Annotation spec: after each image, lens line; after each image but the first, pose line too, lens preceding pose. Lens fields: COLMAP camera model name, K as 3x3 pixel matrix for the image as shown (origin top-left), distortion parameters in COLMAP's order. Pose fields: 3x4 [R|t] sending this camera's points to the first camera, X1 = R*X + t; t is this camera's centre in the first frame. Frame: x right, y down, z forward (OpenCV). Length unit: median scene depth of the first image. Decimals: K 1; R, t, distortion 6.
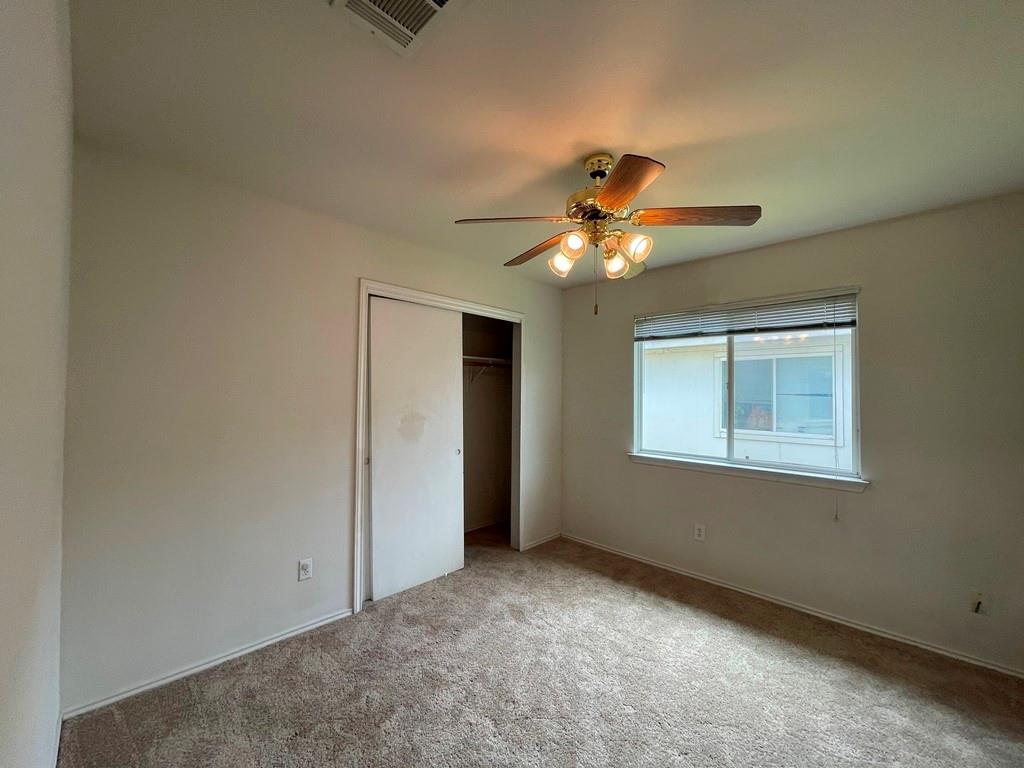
lens RADIAL K [[417.0, 0, 509.7], [0, 417.0, 387.4], [0, 0, 1]] dist [0.000891, -0.001069]
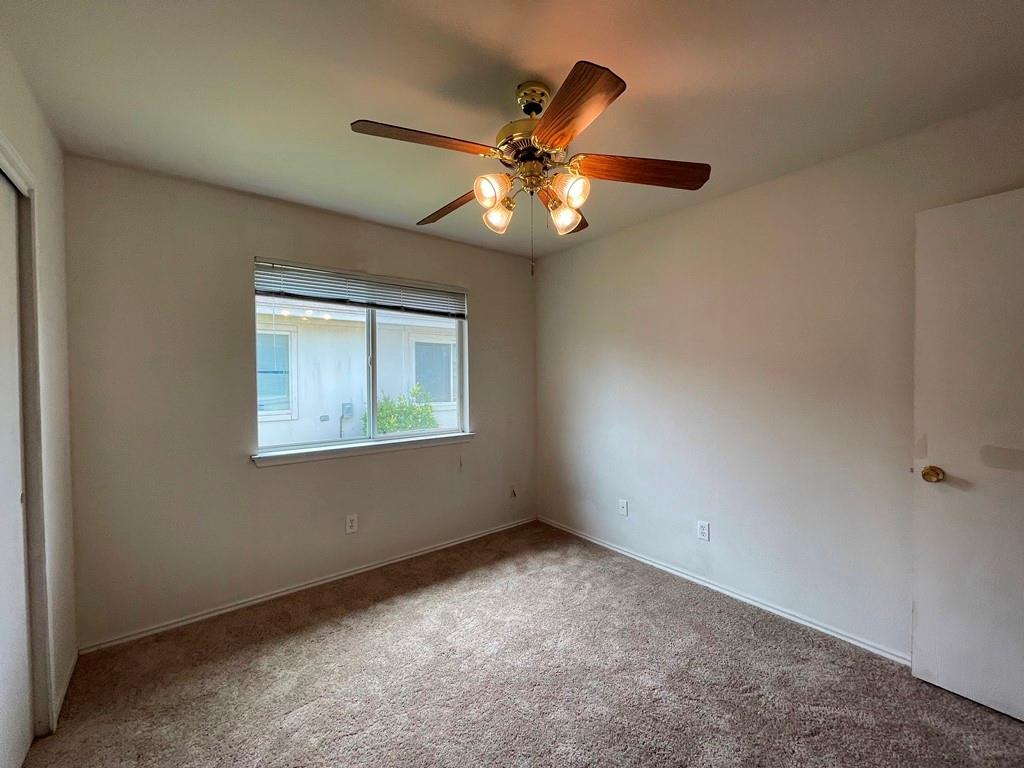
lens RADIAL K [[417.0, 0, 513.6], [0, 417.0, 383.8], [0, 0, 1]] dist [0.000891, -0.001069]
pose [[0.113127, -0.031714, 0.993074, -0.398307], [-0.011802, 0.999377, 0.033260, 0.012326], [-0.993510, -0.015483, 0.112682, 0.568053]]
